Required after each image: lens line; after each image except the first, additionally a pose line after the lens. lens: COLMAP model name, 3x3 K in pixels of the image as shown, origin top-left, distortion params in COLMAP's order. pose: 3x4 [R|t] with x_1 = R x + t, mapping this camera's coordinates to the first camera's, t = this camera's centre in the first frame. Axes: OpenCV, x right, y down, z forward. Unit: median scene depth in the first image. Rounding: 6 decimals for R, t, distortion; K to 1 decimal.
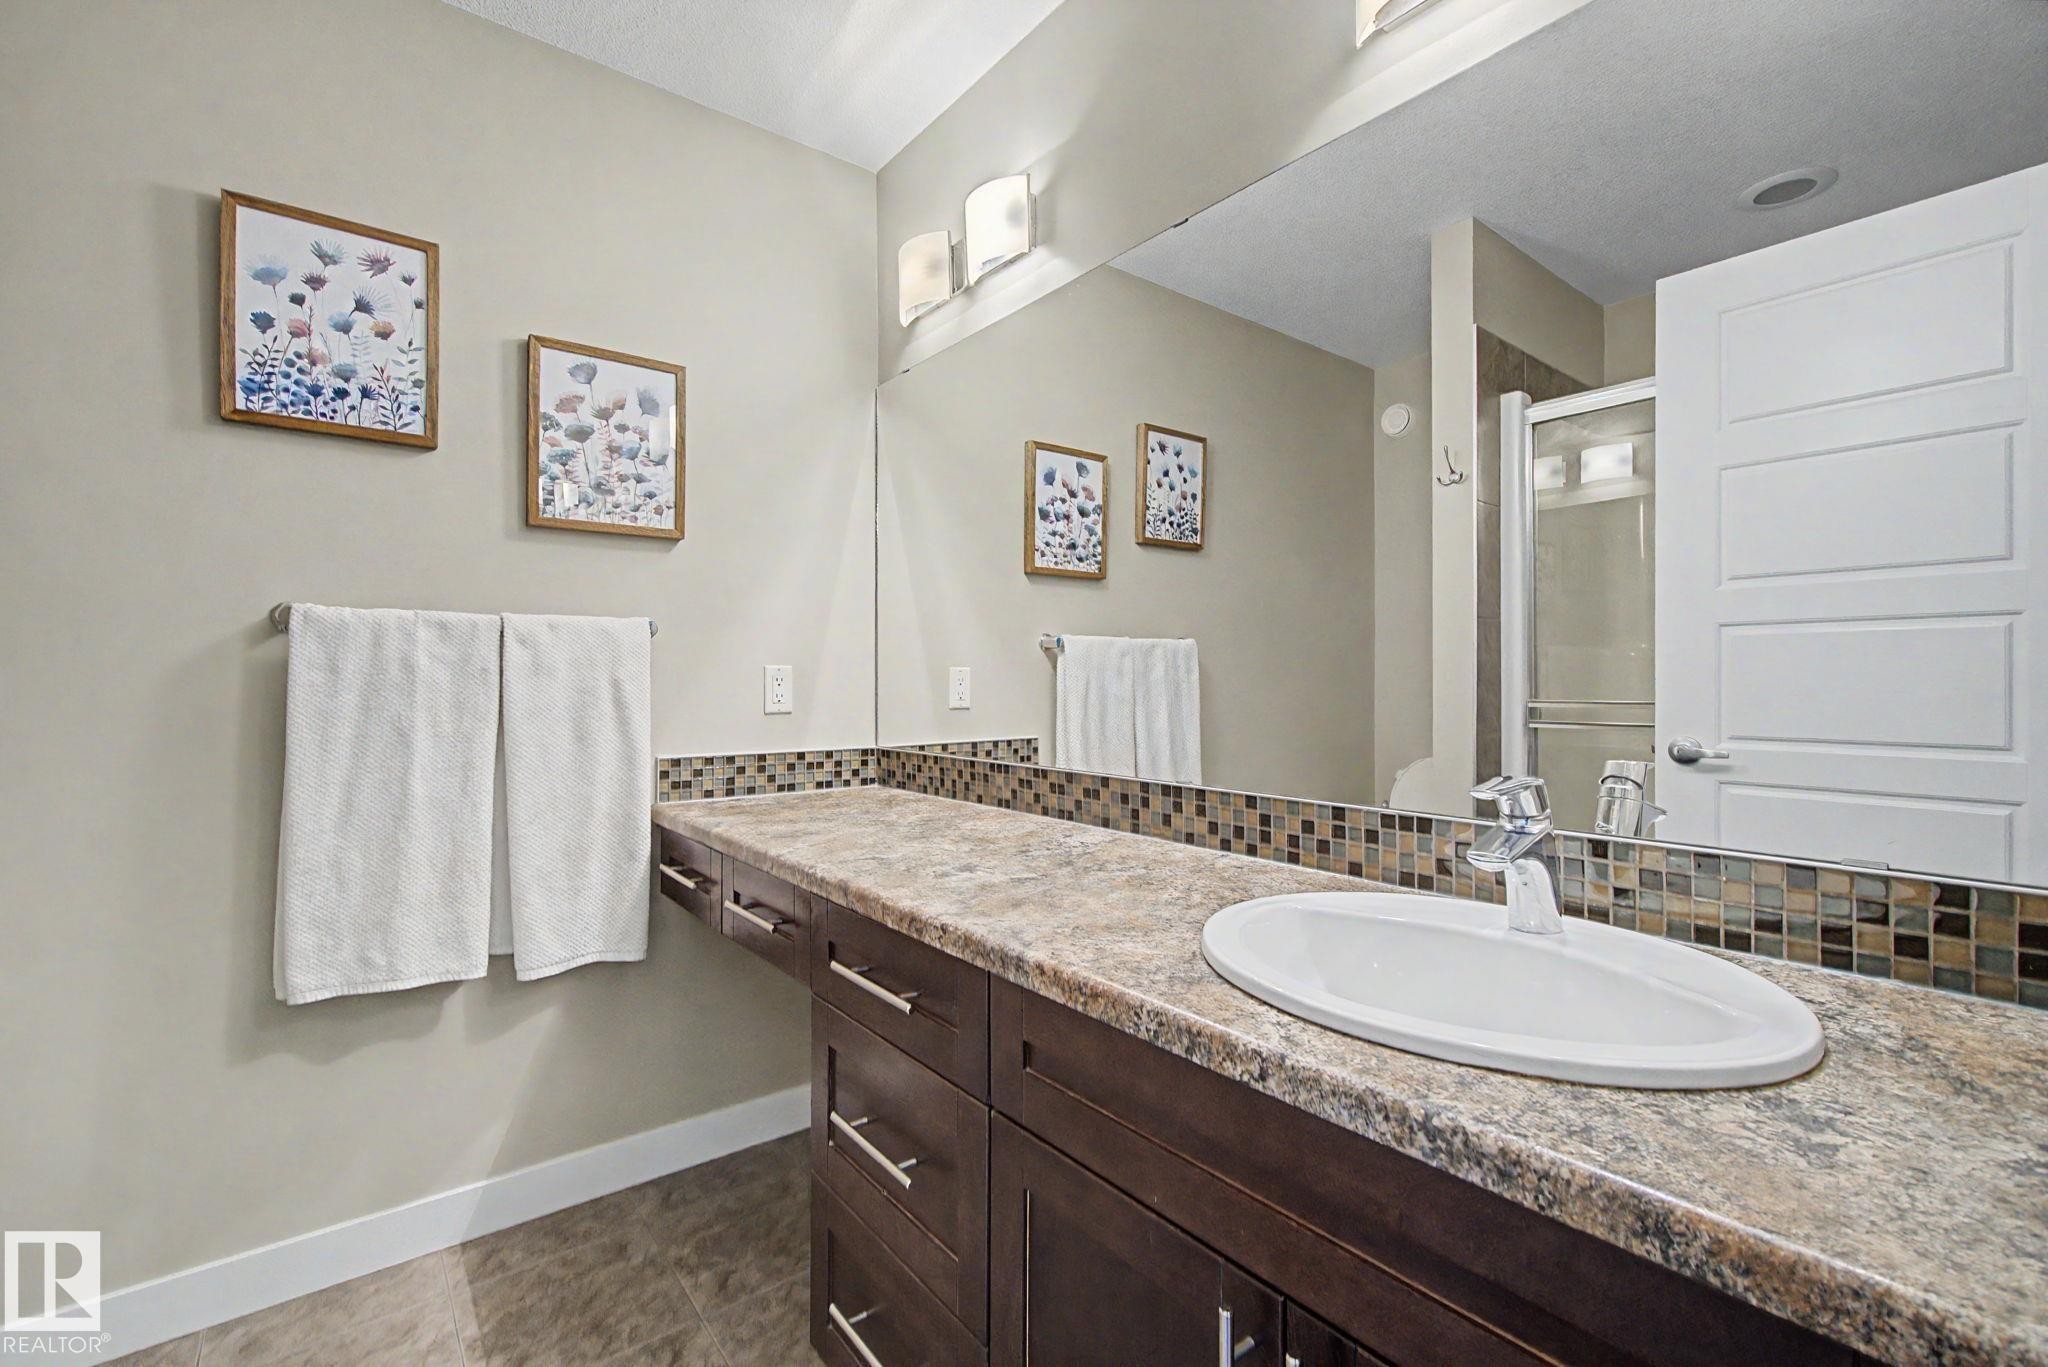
lens RADIAL K [[876.9, 0, 1025.2], [0, 876.9, 679.7], [0, 0, 1]] dist [0.000467, 0.000022]
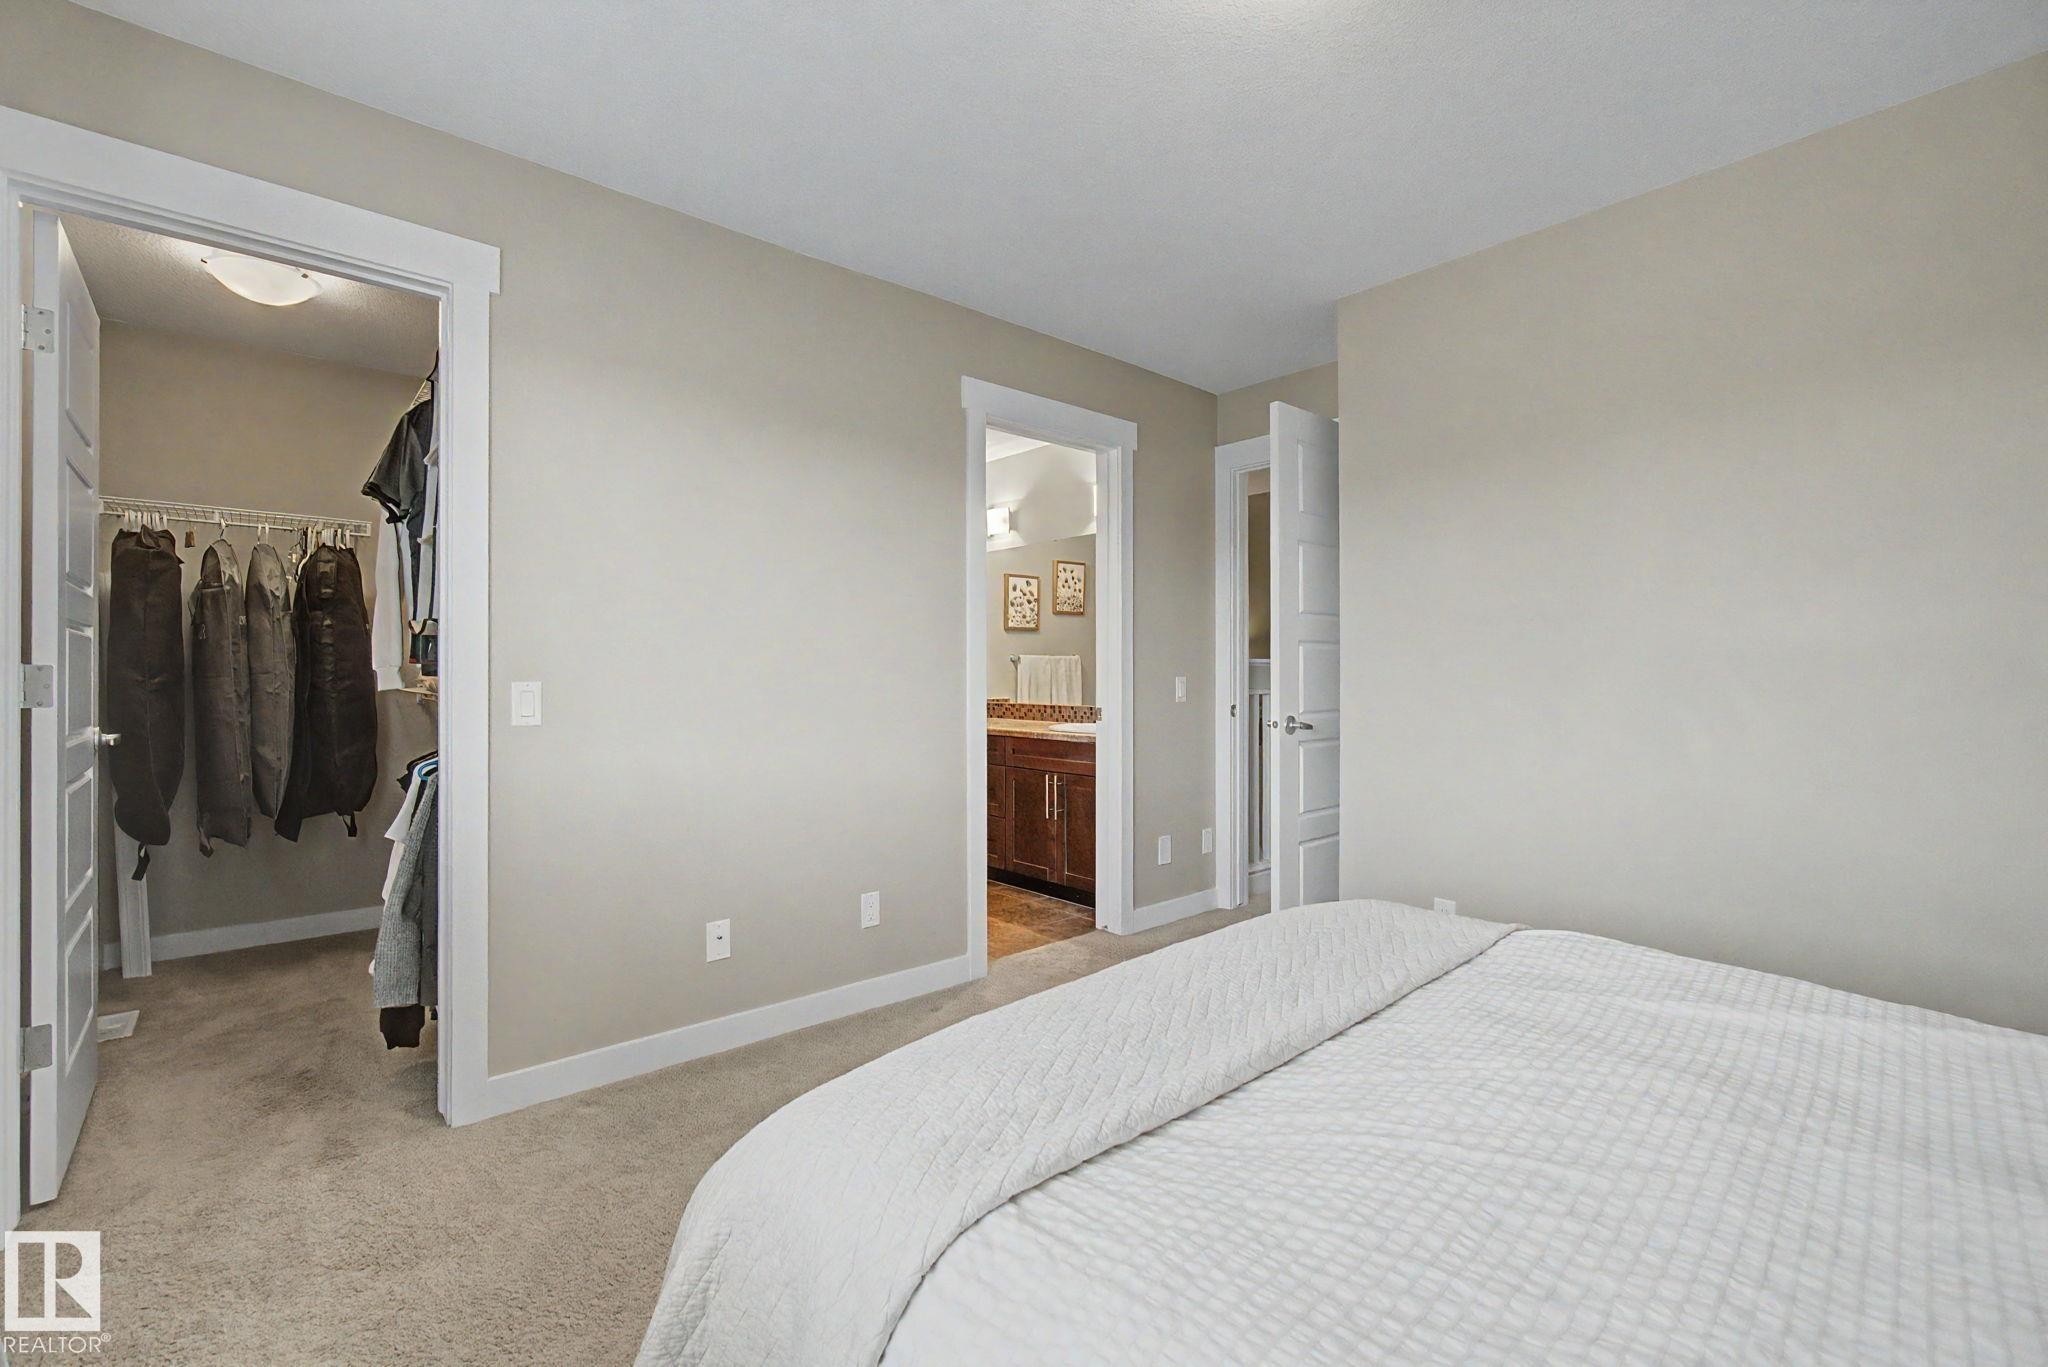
lens RADIAL K [[876.9, 0, 1028.0], [0, 876.9, 679.0], [0, 0, 1]] dist [0.000467, 0.000022]
pose [[0.998672, -0.003675, 0.051397, -0.056308], [0.003256, 0.999961, 0.008233, -0.006080], [-0.051426, -0.008054, 0.998644, -1.322150]]
